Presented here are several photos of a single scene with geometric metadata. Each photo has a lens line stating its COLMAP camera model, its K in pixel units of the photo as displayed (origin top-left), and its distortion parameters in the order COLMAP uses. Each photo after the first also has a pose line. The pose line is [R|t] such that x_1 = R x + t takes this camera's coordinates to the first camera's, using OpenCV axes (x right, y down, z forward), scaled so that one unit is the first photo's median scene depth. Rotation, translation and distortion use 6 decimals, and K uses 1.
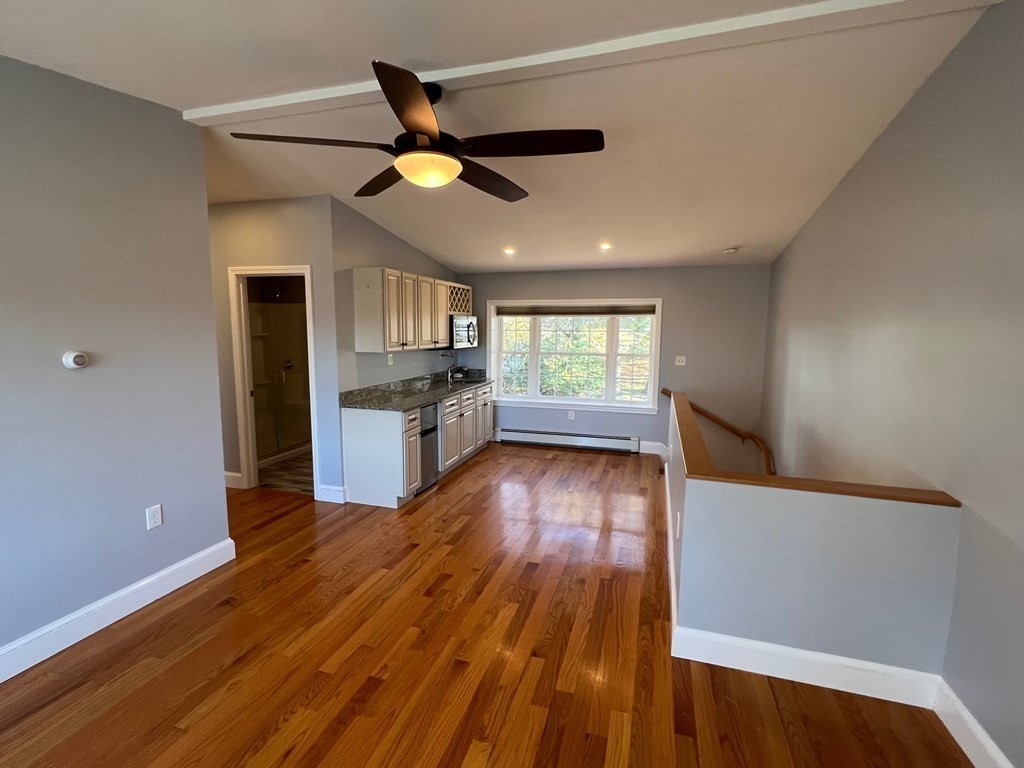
lens RADIAL K [[470.9, 0, 512.0], [0, 470.9, 384.0], [0, 0, 1]] dist [-0.000422, -0.000050]
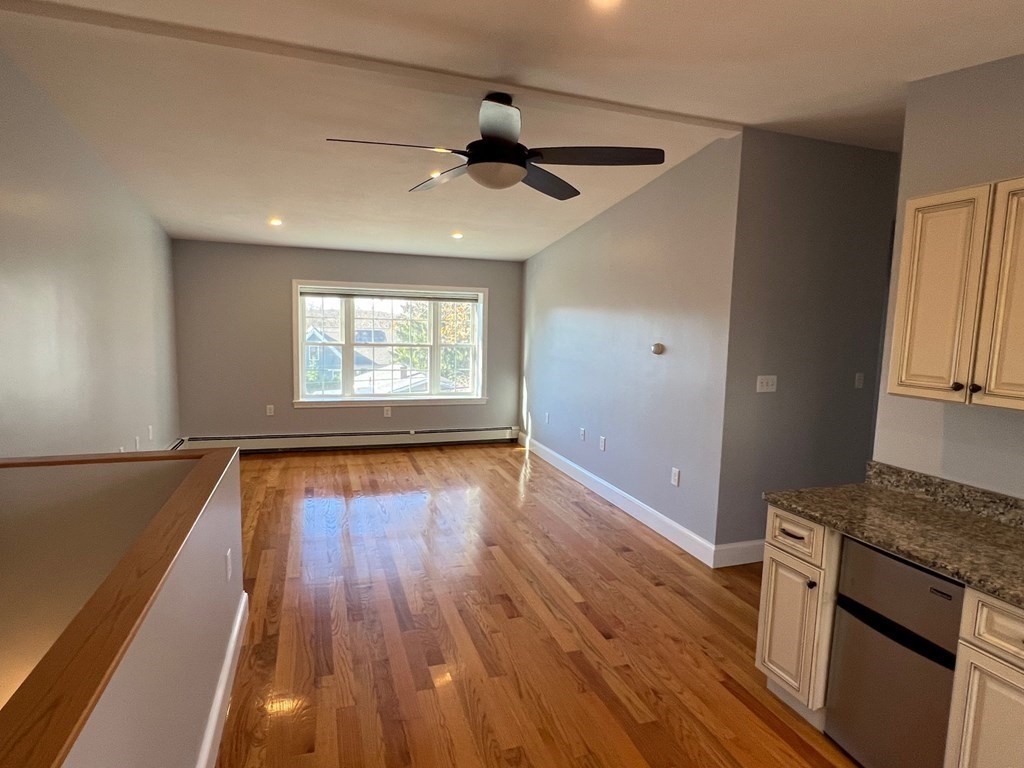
lens RADIAL K [[581.3, 0, 512.0], [0, 581.3, 384.0], [0, 0, 1]] dist [-0.000135, -0.001492]
pose [[-0.811317, 0.030257, -0.583823, 0.469072], [-0.107105, 0.974064, 0.199321, -0.210525], [0.574712, 0.224243, -0.787033, 1.749666]]
